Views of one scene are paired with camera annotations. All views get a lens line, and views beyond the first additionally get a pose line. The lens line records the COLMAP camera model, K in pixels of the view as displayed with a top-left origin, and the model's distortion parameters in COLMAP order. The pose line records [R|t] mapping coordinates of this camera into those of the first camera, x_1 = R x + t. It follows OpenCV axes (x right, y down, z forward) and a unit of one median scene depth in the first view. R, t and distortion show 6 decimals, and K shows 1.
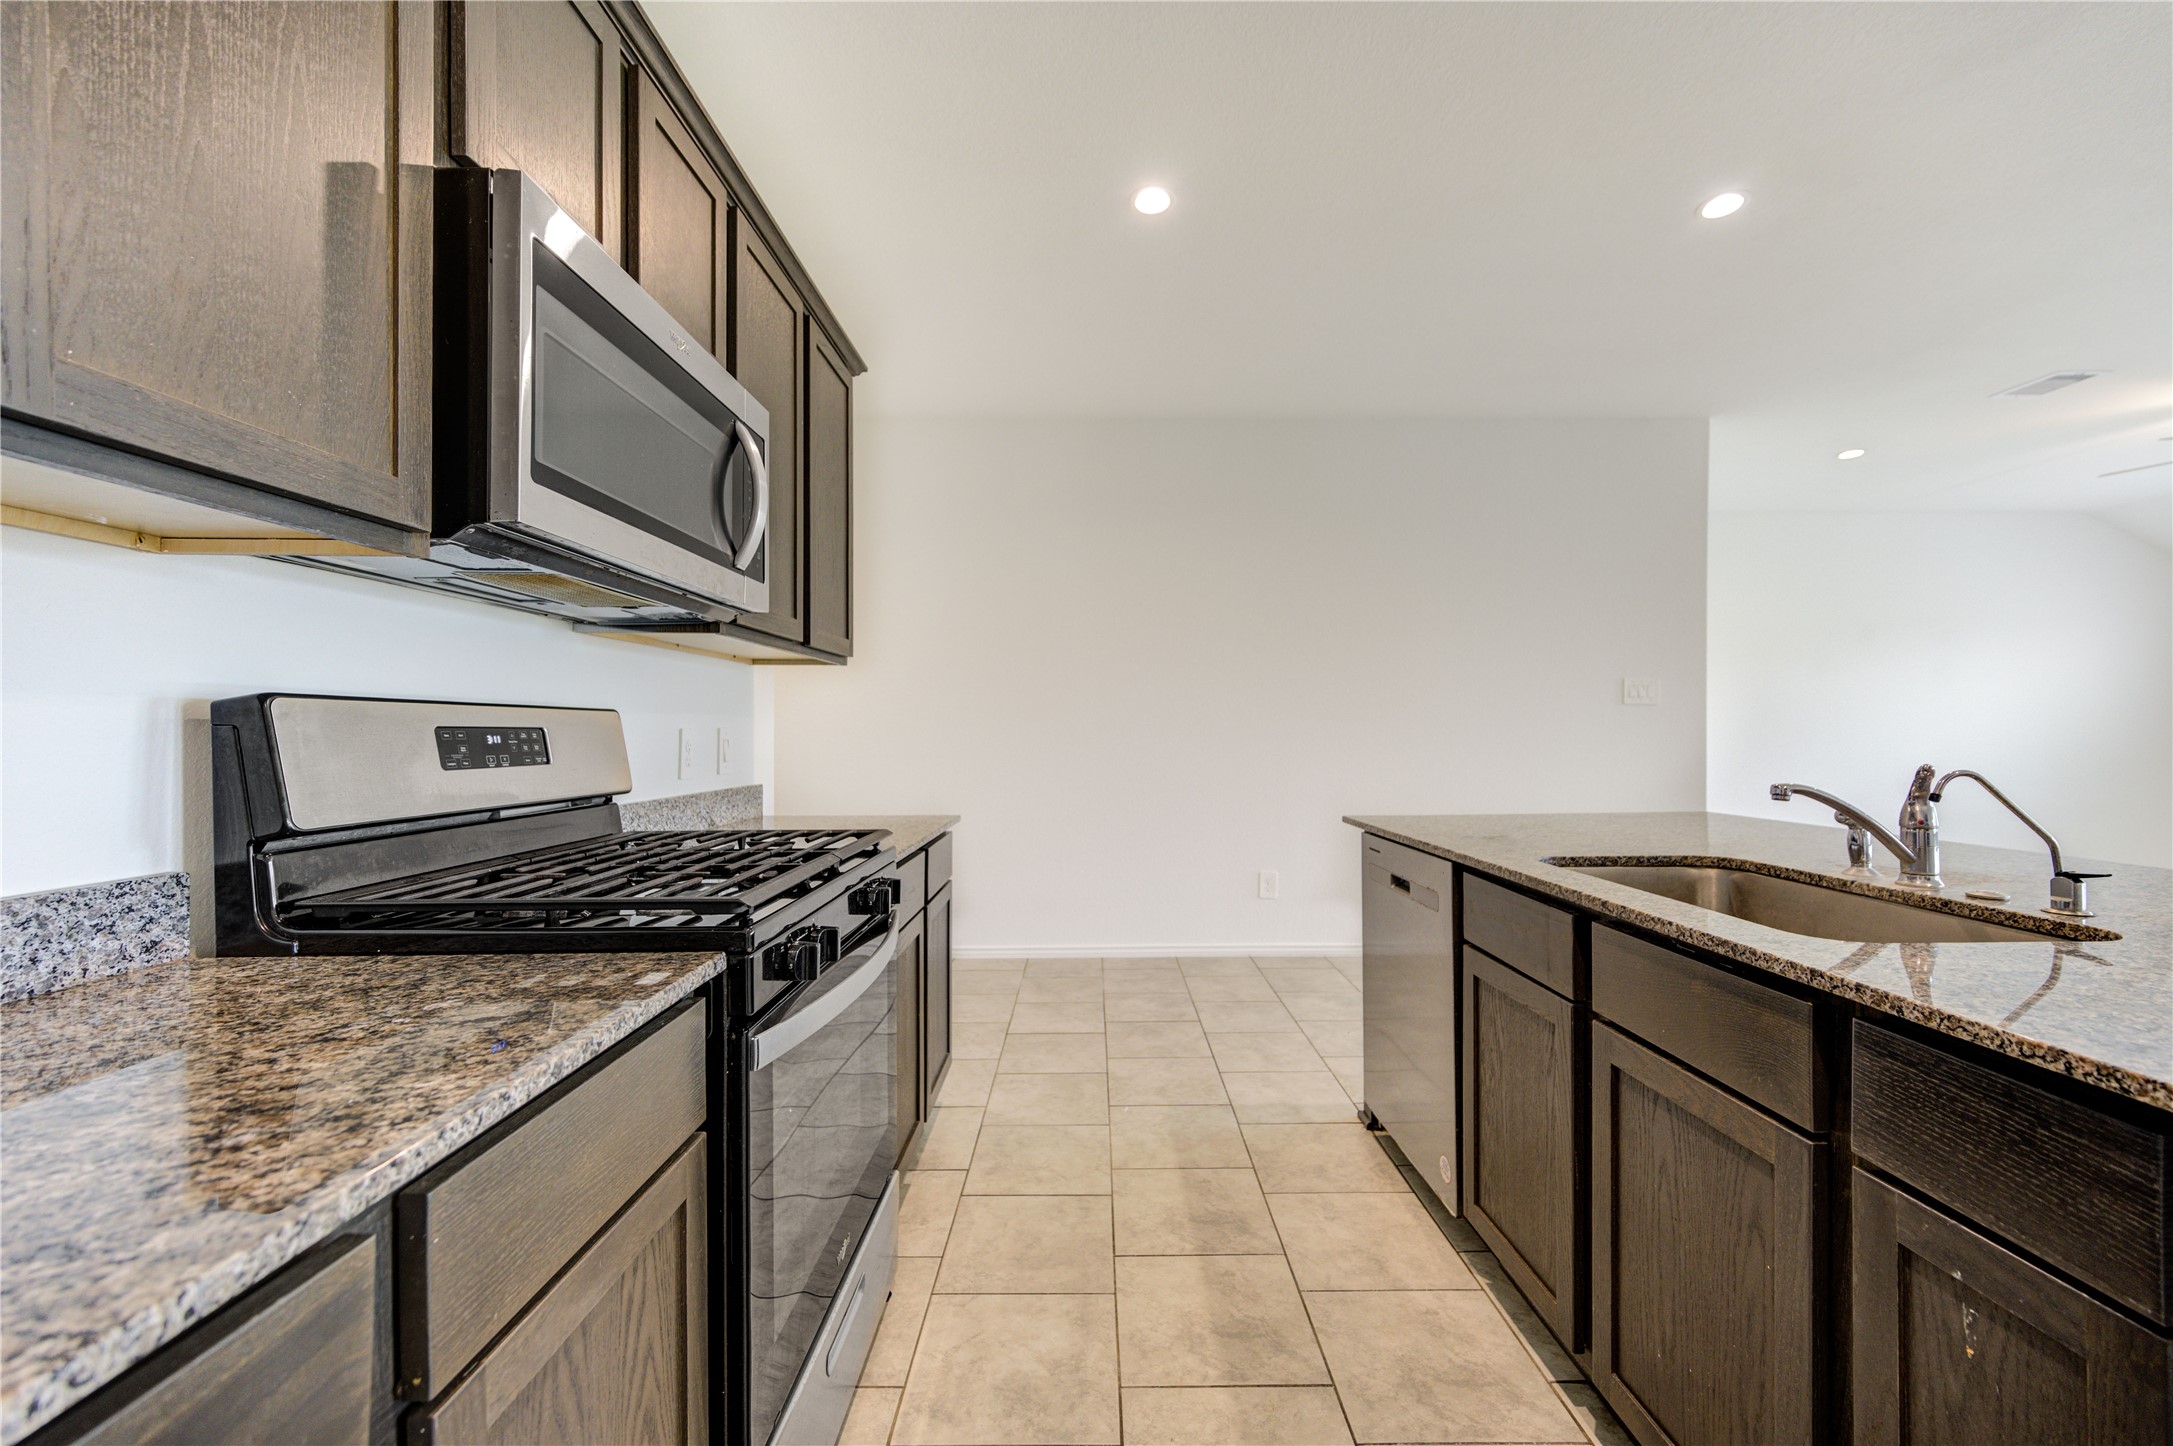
lens RADIAL K [[862.6, 0, 1097.9], [0, 862.6, 722.1], [0, 0, 1]] dist [0.007792, 0.000479]
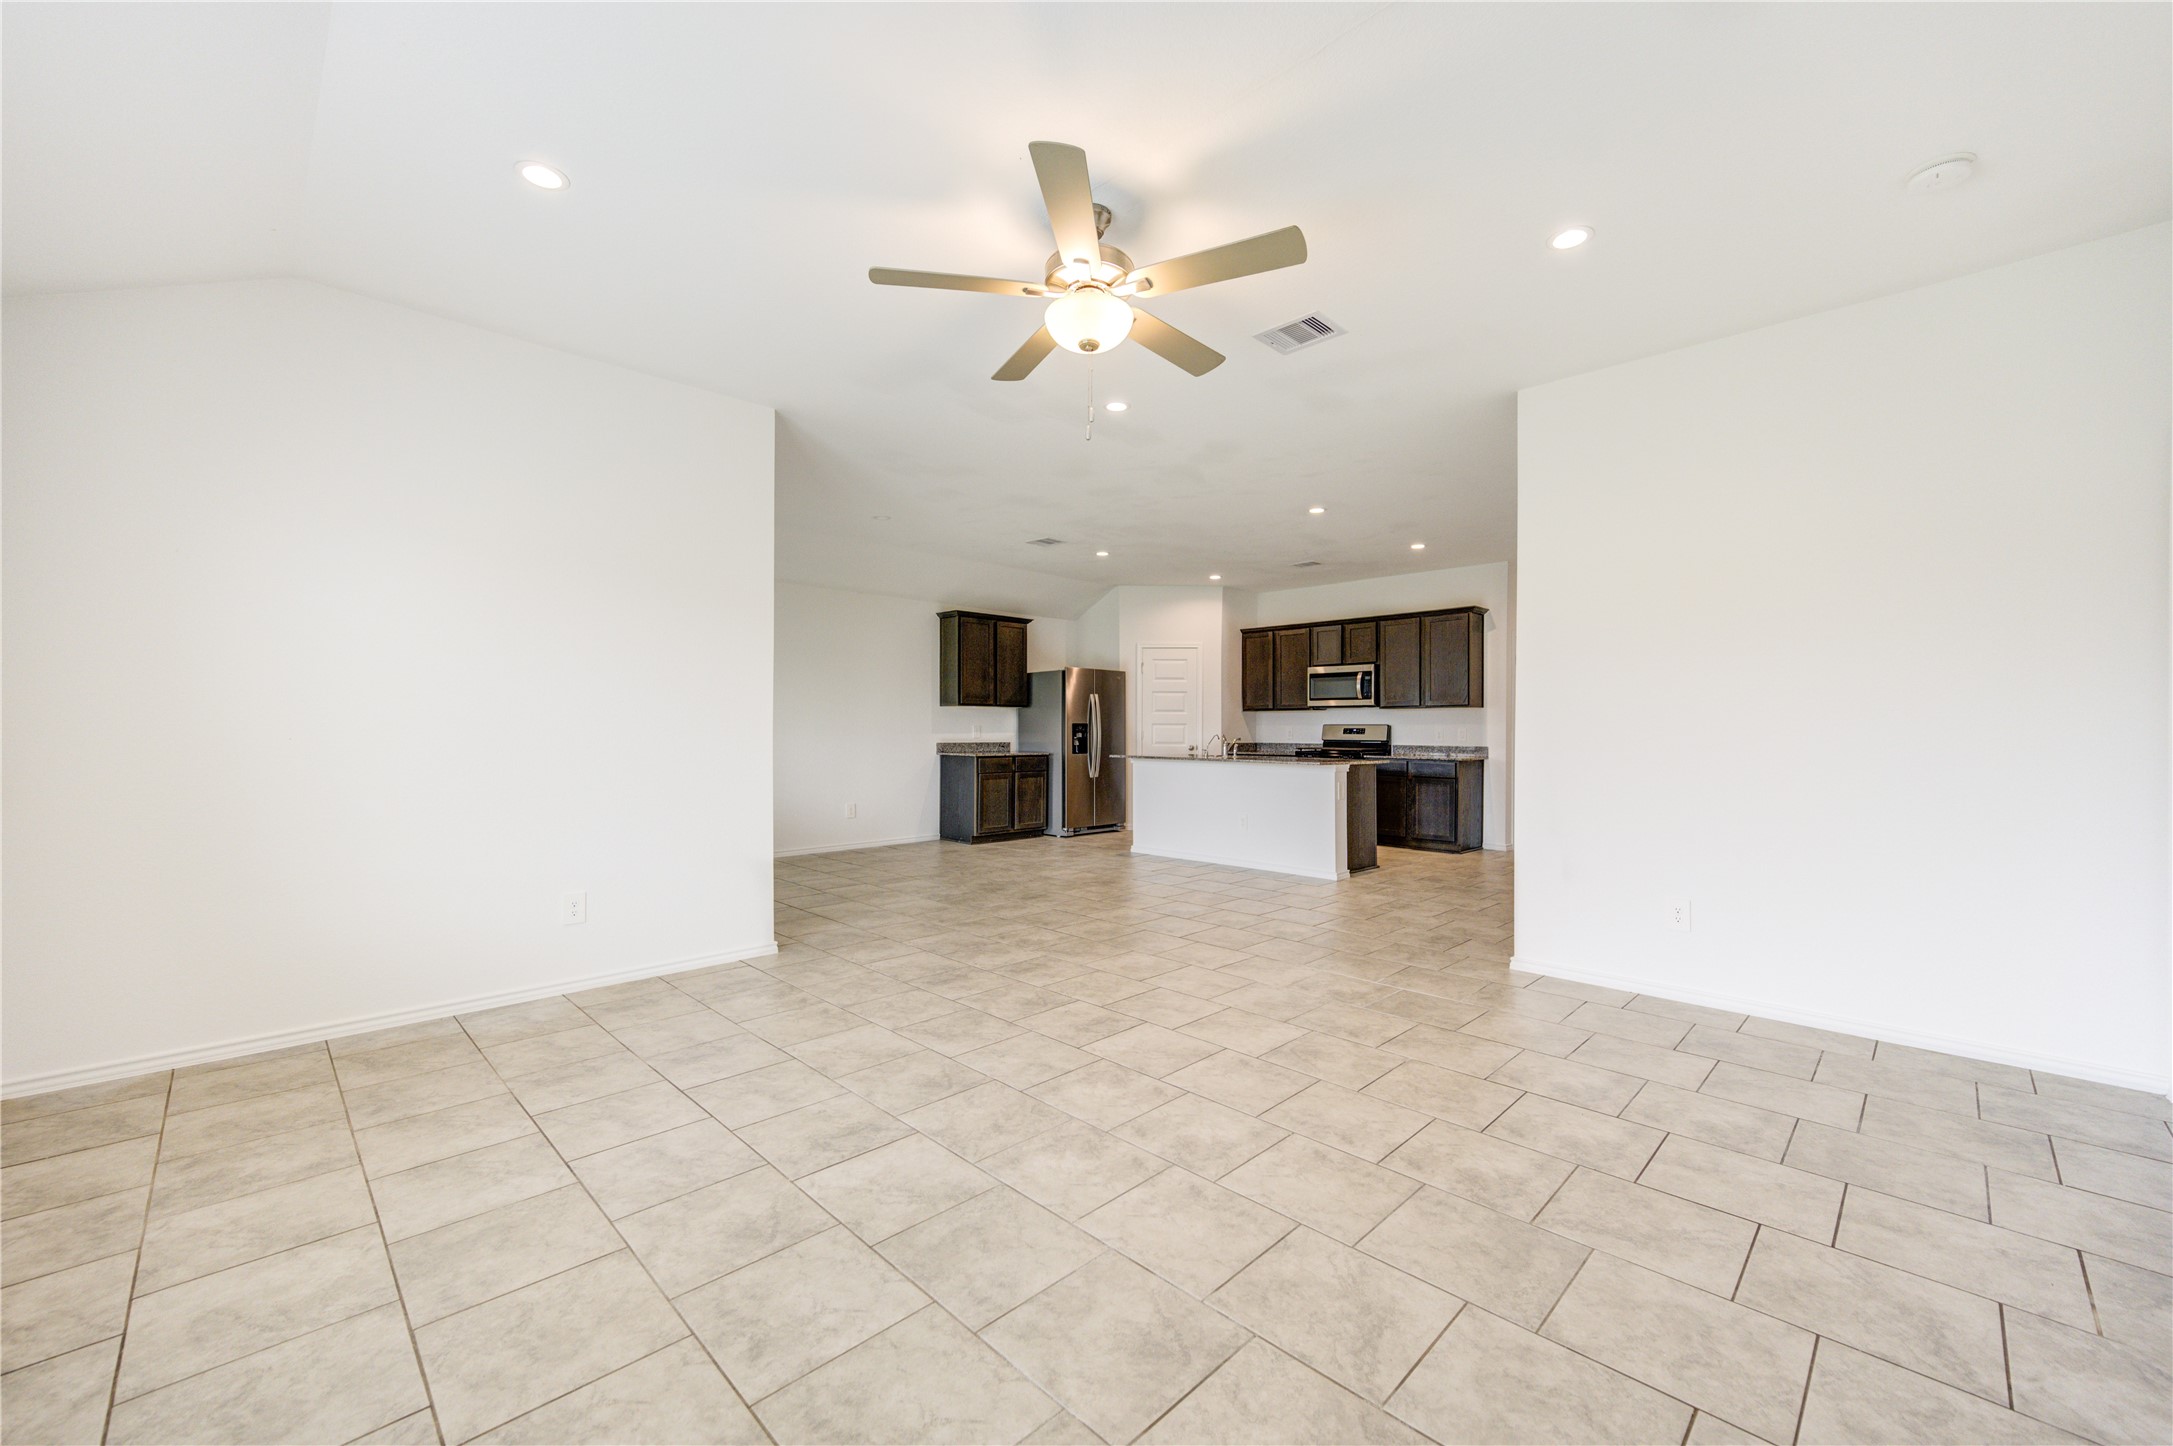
lens RADIAL K [[851.6, 0, 1092.4], [0, 851.6, 732.5], [0, 0, 1]] dist [0.004499, -0.000157]
pose [[-0.711112, 0.002735, -0.703073, 4.996527], [0.002963, 0.999995, 0.000893, 0.025567], [0.703072, -0.001448, -0.711117, 3.966831]]
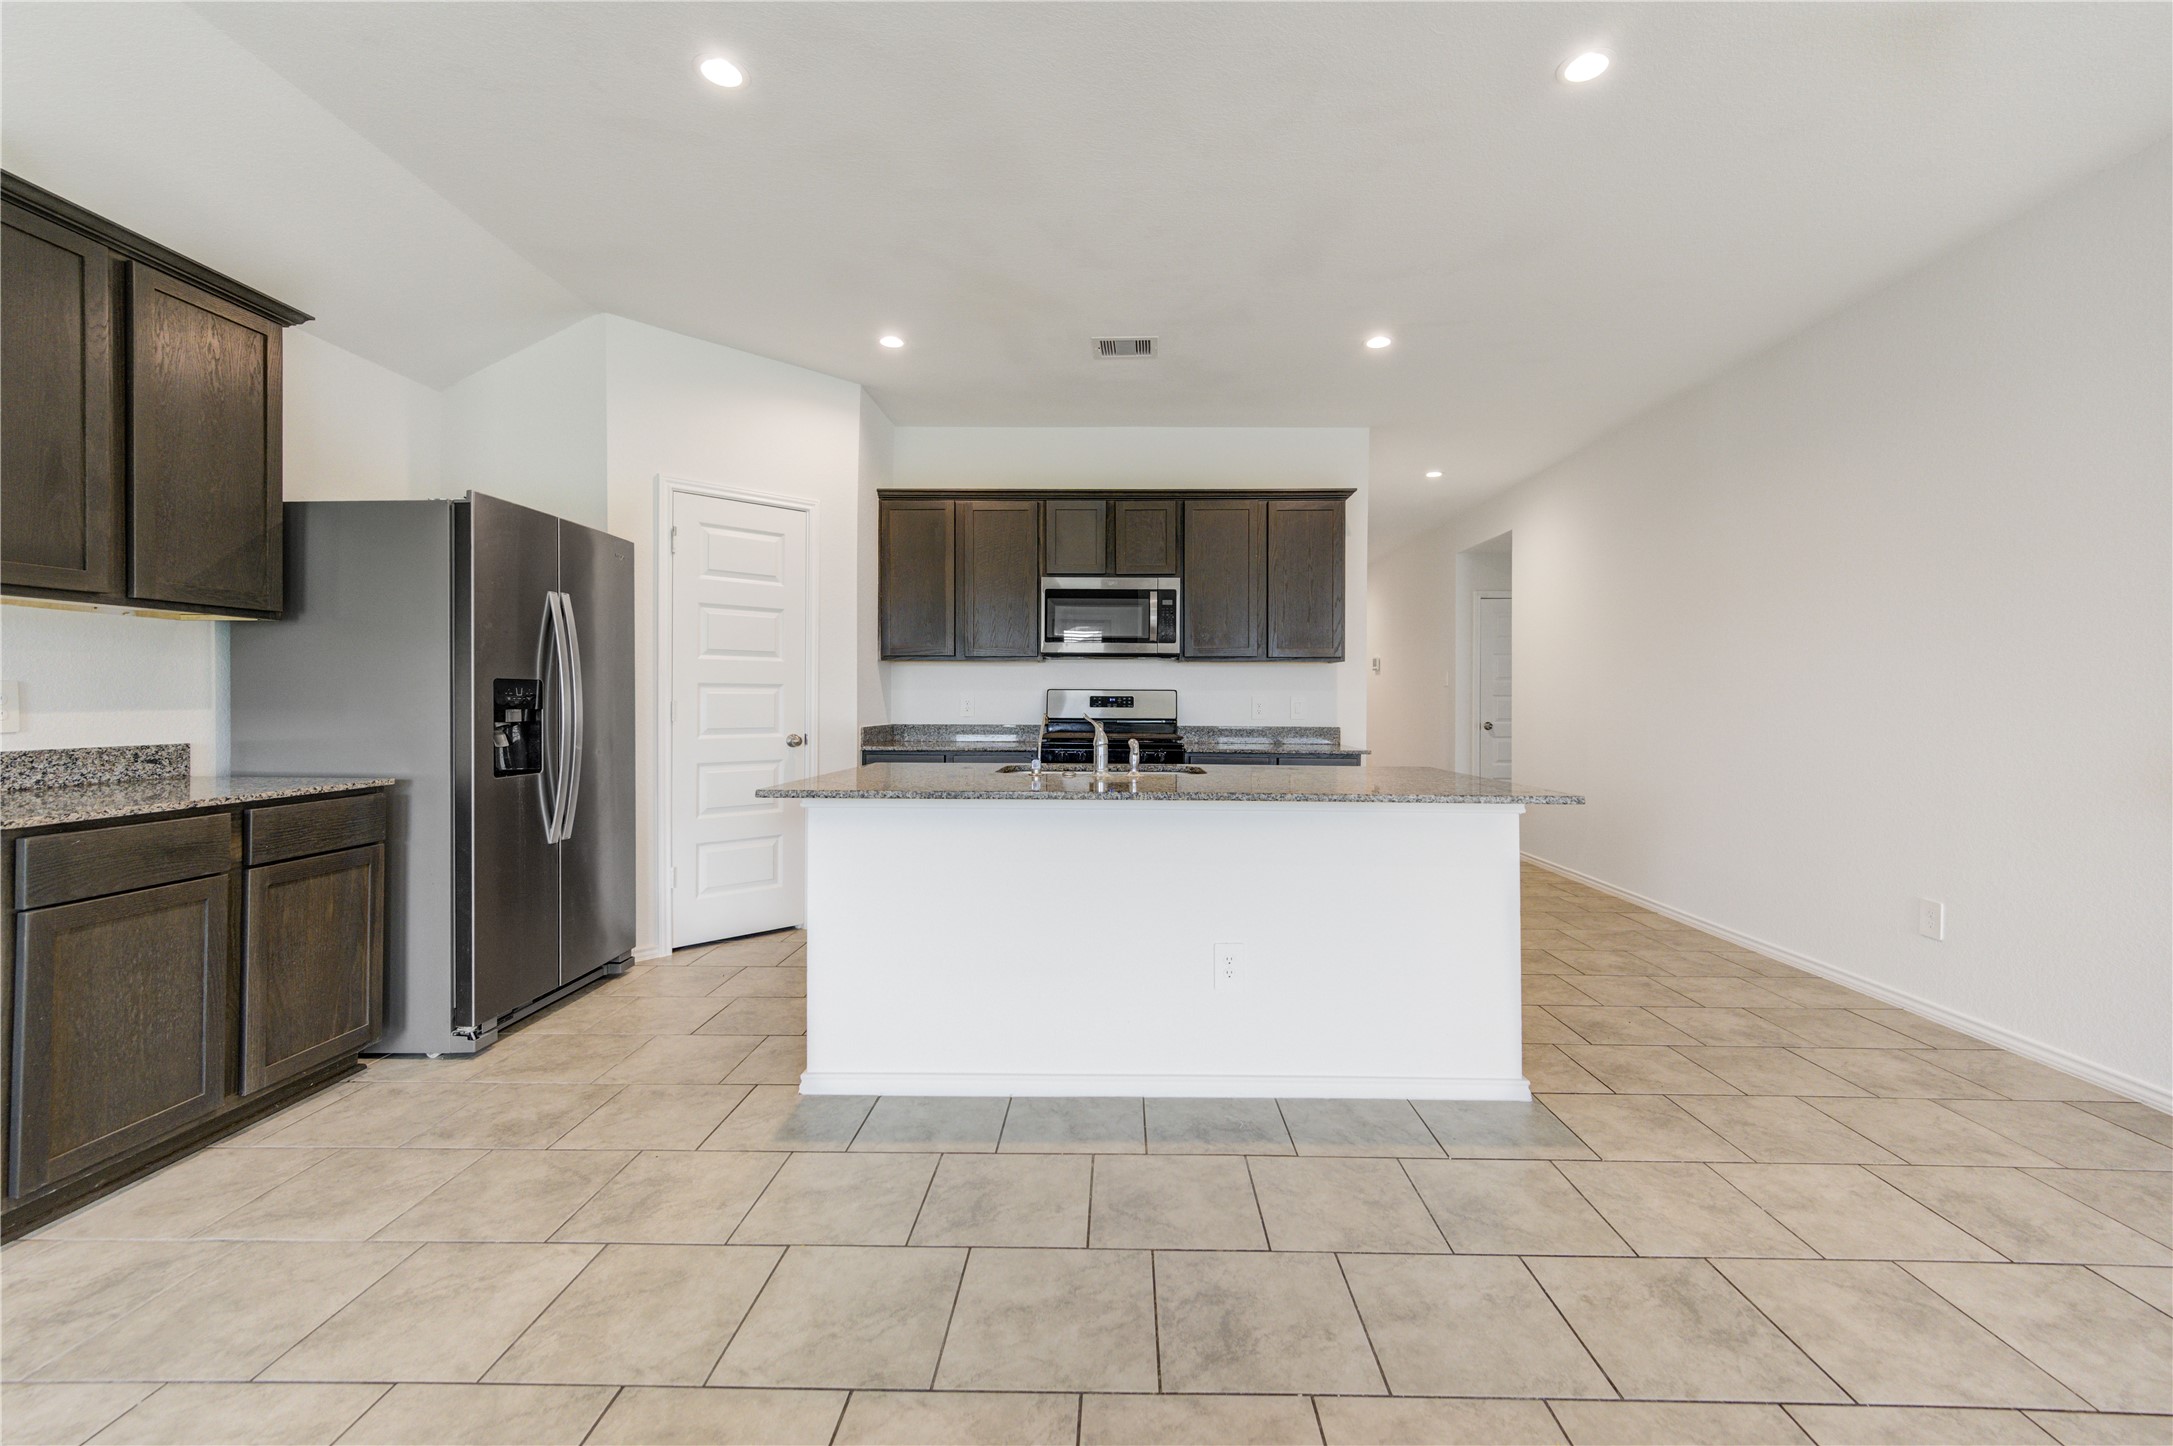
lens RADIAL K [[882.8, 0, 1108.6], [0, 882.8, 697.5], [0, 0, 1]] dist [0.002800, 0.000274]
pose [[-0.018270, -0.000178, -0.999833, 2.787935], [0.001845, 0.999998, -0.000212, 0.010347], [0.999831, -0.001848, -0.018270, 0.986927]]
